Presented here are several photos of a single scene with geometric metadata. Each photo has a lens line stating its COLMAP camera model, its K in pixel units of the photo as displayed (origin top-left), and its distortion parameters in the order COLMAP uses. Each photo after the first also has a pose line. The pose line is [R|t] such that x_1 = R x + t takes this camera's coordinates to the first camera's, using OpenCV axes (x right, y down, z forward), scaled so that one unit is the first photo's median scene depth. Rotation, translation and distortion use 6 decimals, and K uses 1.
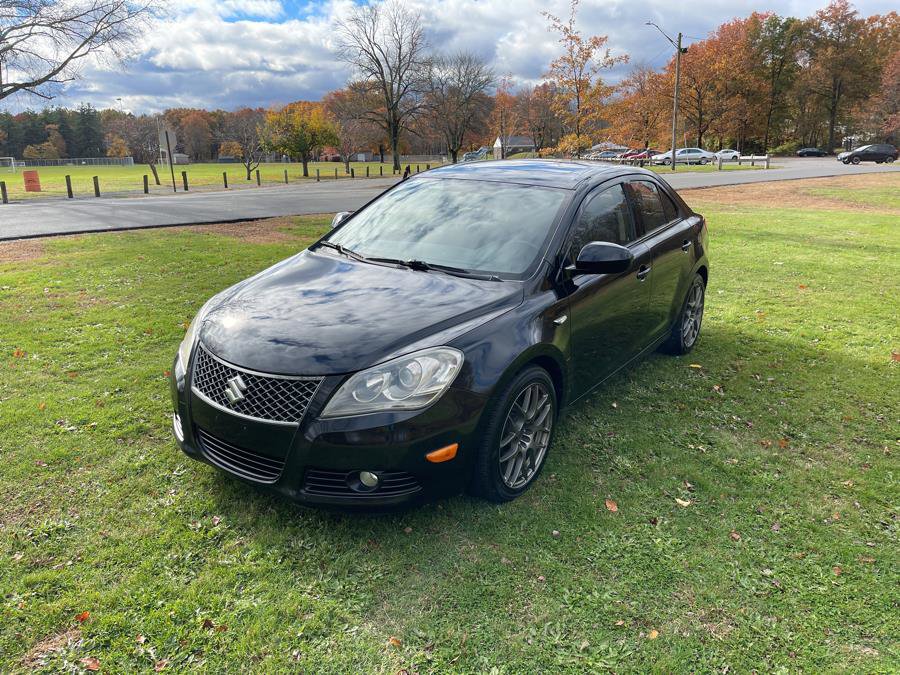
lens RADIAL K [[675.0, 0, 451.3], [0, 675.0, 339.6], [0, 0, 1]] dist [0.074715, -0.101063]
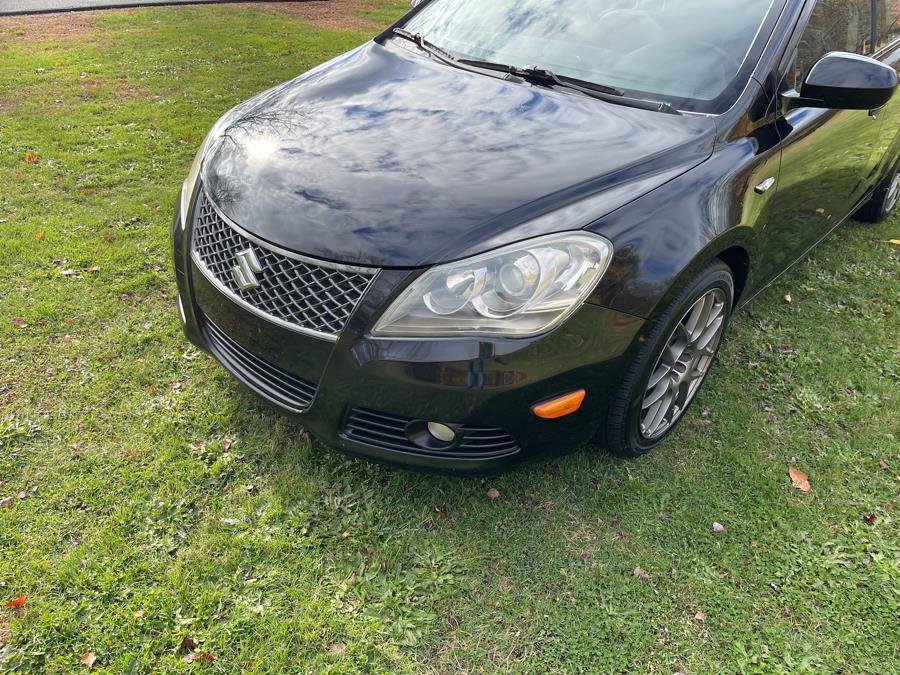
lens RADIAL K [[675.0, 0, 446.3], [0, 675.0, 335.2], [0, 0, 1]] dist [0.074715, -0.101063]
pose [[0.989895, 0.097550, -0.102913, -0.049285], [-0.066560, 0.960496, 0.270218, -0.047428], [0.125207, -0.260637, 0.957283, 0.339068]]
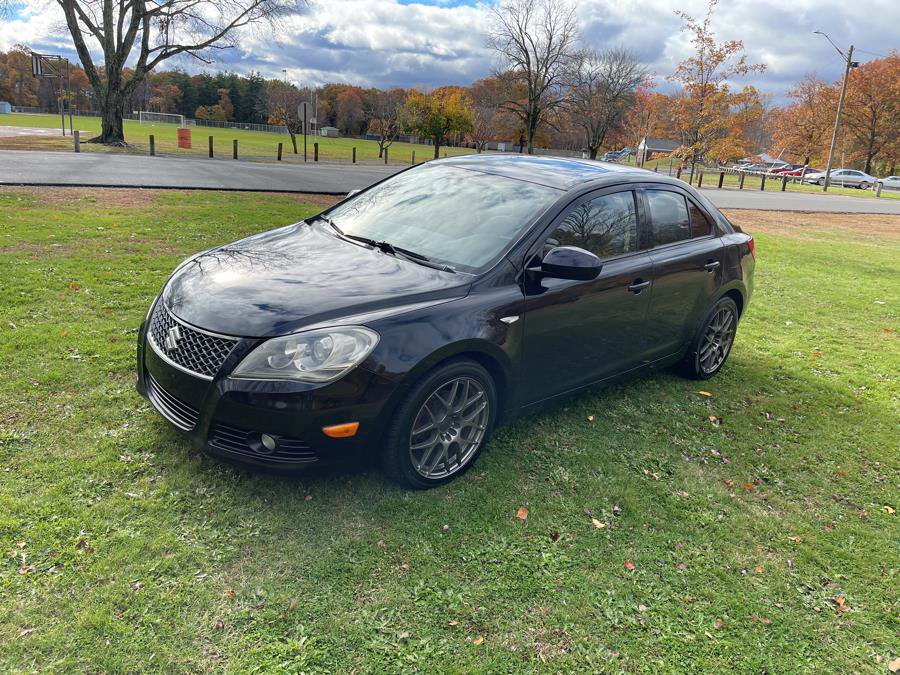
lens RADIAL K [[675.0, 0, 451.1], [0, 675.0, 340.8], [0, 0, 1]] dist [0.074715, -0.101063]
pose [[0.974970, 0.144435, -0.169032, 0.254426], [-0.142119, 0.989514, 0.025783, -0.011882], [0.170984, -0.001115, 0.985273, 0.017464]]
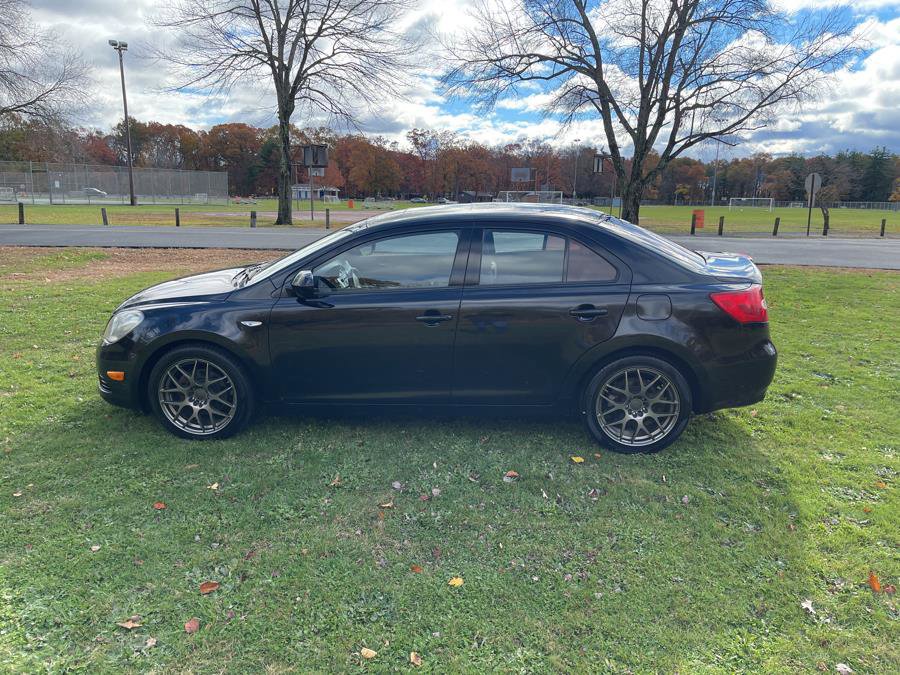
lens RADIAL K [[675.0, 0, 447.6], [0, 675.0, 335.0], [0, 0, 1]] dist [0.074715, -0.101063]
pose [[0.512960, 0.196380, -0.835648, 1.422493], [-0.250700, 0.965312, 0.072960, -0.193474], [0.820988, 0.172072, 0.544399, 0.633173]]
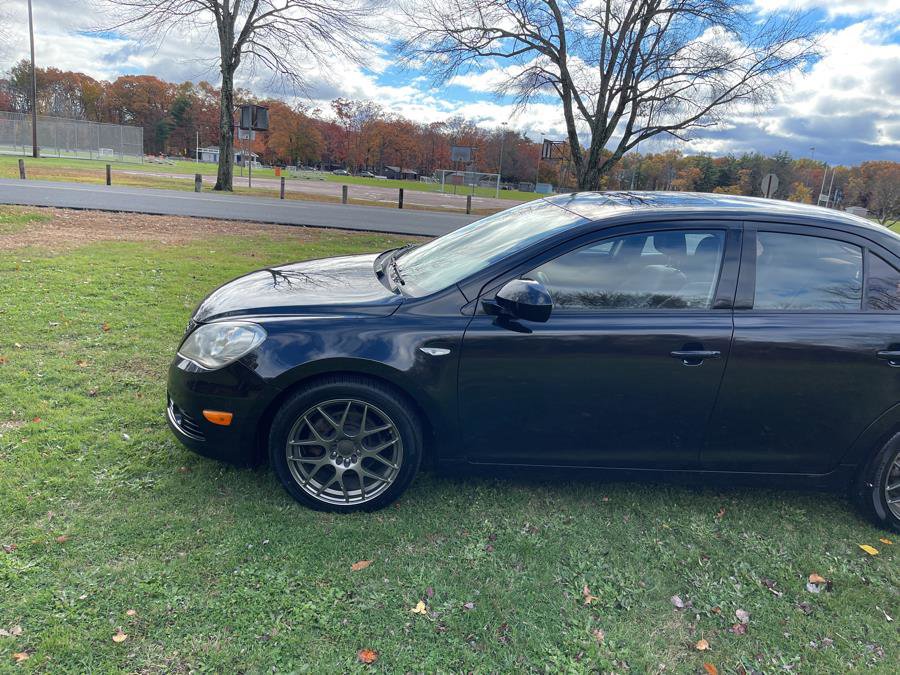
lens RADIAL K [[675.0, 0, 451.6], [0, 675.0, 336.9], [0, 0, 1]] dist [0.074715, -0.101063]
pose [[0.609572, 0.246013, -0.753591, 0.833871], [-0.297947, 0.952028, 0.069787, -0.114355], [0.734608, 0.181990, 0.653629, 0.459356]]
